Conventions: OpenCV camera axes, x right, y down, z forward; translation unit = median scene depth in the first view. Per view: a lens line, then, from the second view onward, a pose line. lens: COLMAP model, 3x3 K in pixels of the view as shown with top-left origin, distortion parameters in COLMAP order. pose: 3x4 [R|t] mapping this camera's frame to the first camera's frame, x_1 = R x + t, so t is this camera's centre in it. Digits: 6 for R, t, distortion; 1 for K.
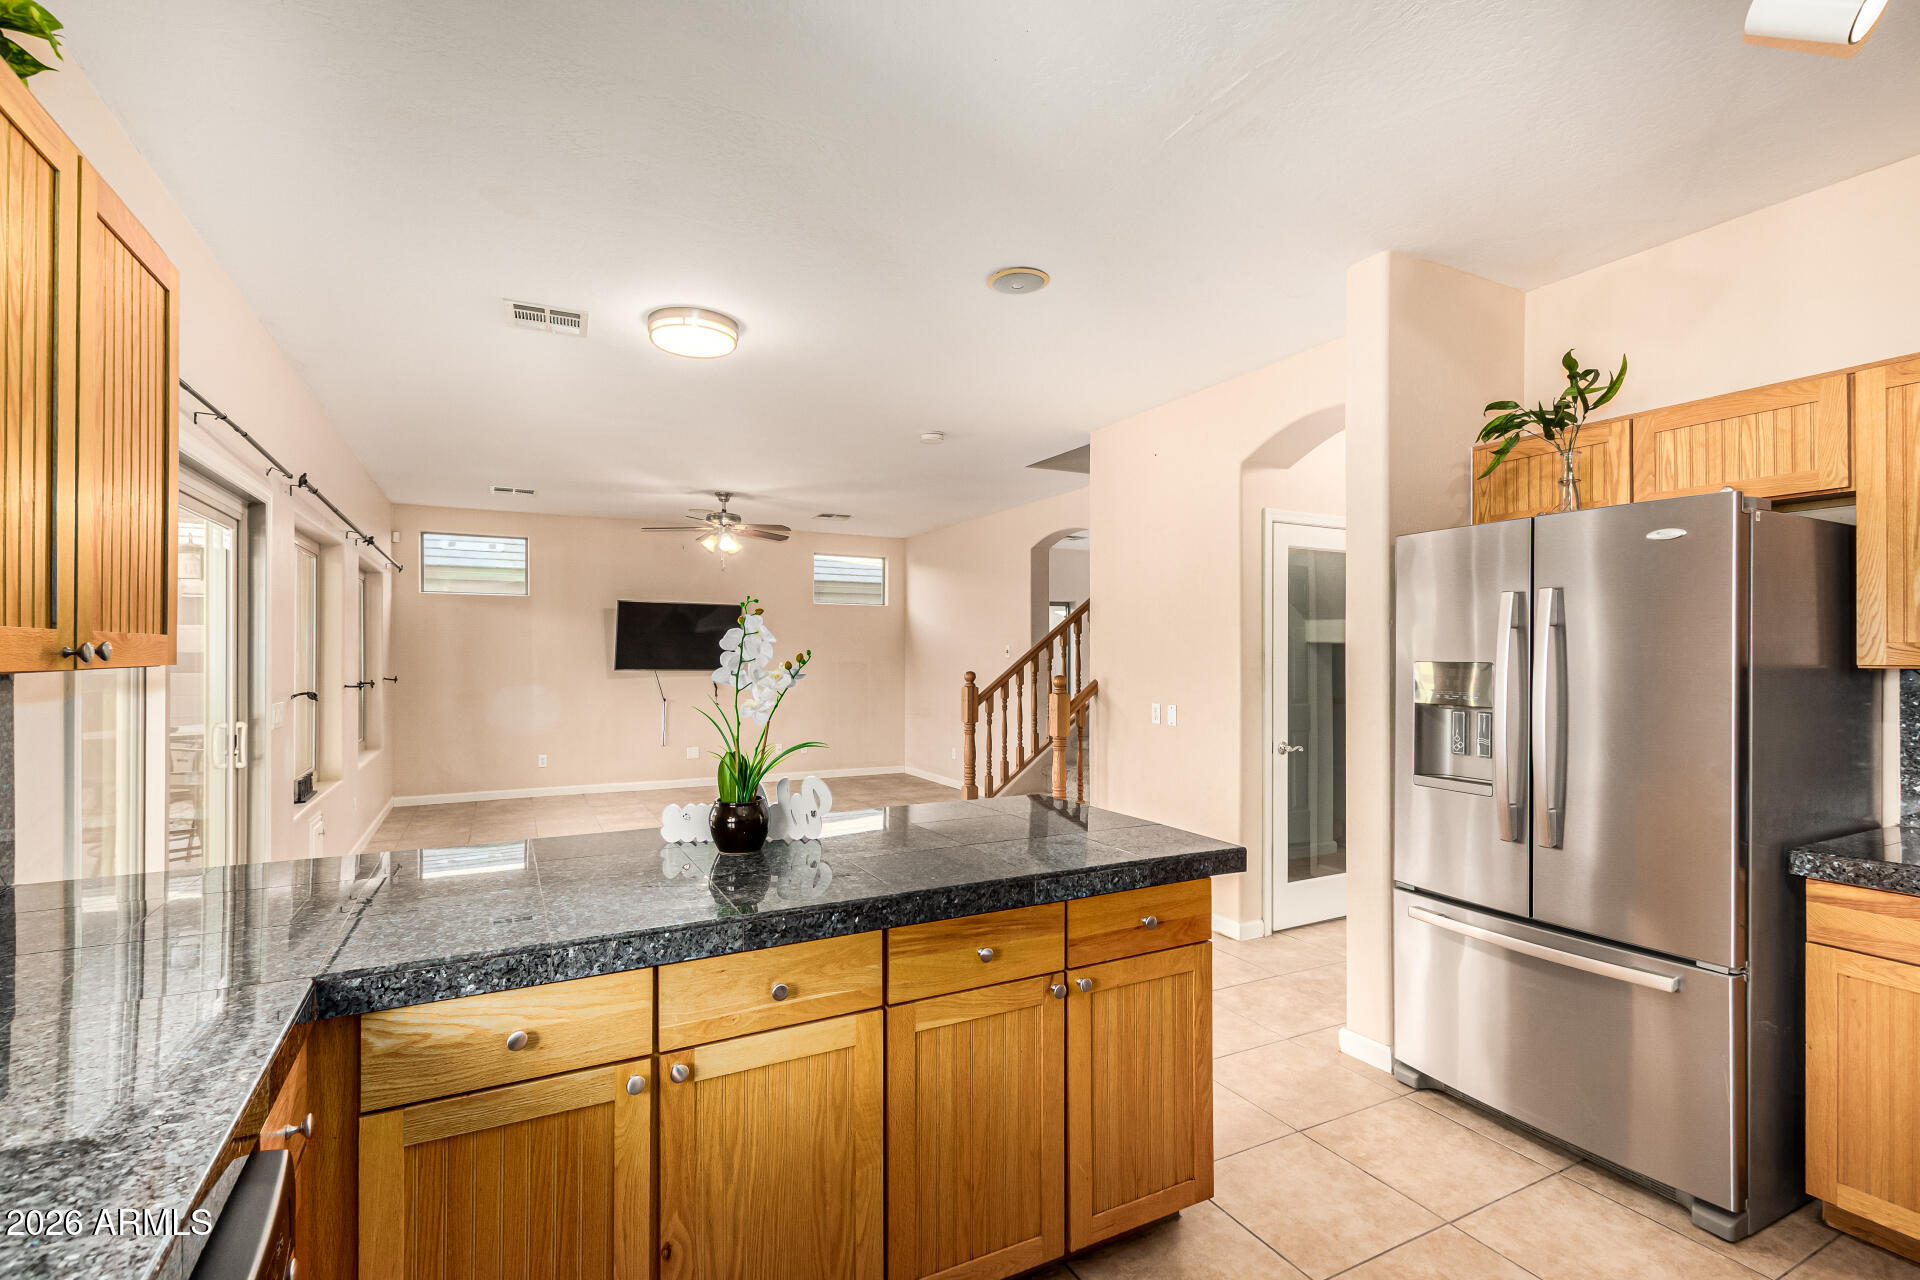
lens RADIAL K [[882.3, 0, 961.4], [0, 882.3, 645.8], [0, 0, 1]] dist [0.002730, -0.003056]
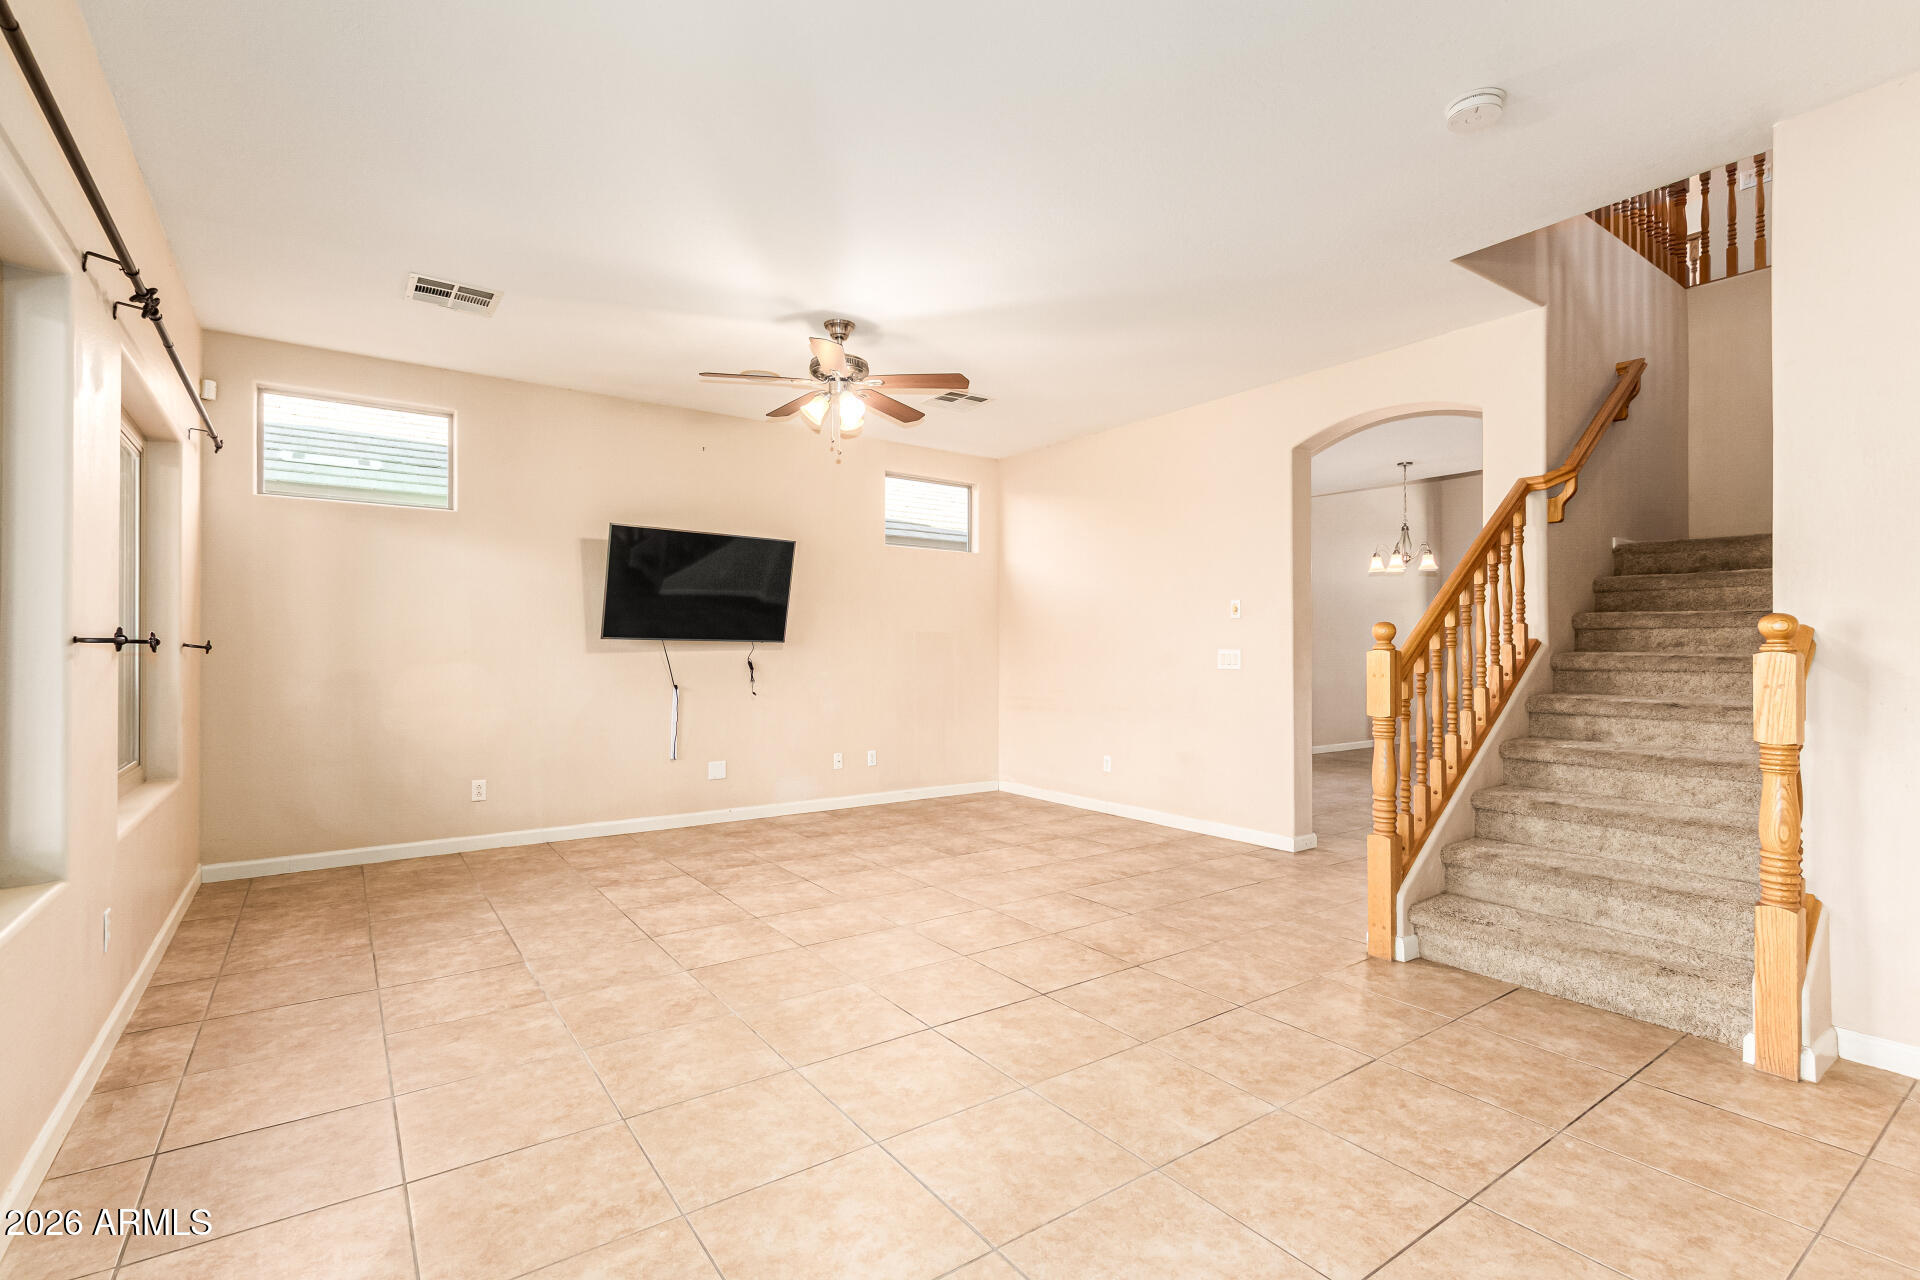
lens RADIAL K [[882.3, 0, 942.9], [0, 882.3, 640.9], [0, 0, 1]] dist [0.002730, -0.003056]
pose [[0.991318, 0.000621, 0.131483, -0.265630], [-0.000363, 0.999998, -0.001990, 0.033189], [-0.131484, 0.001925, 0.991316, 0.405147]]
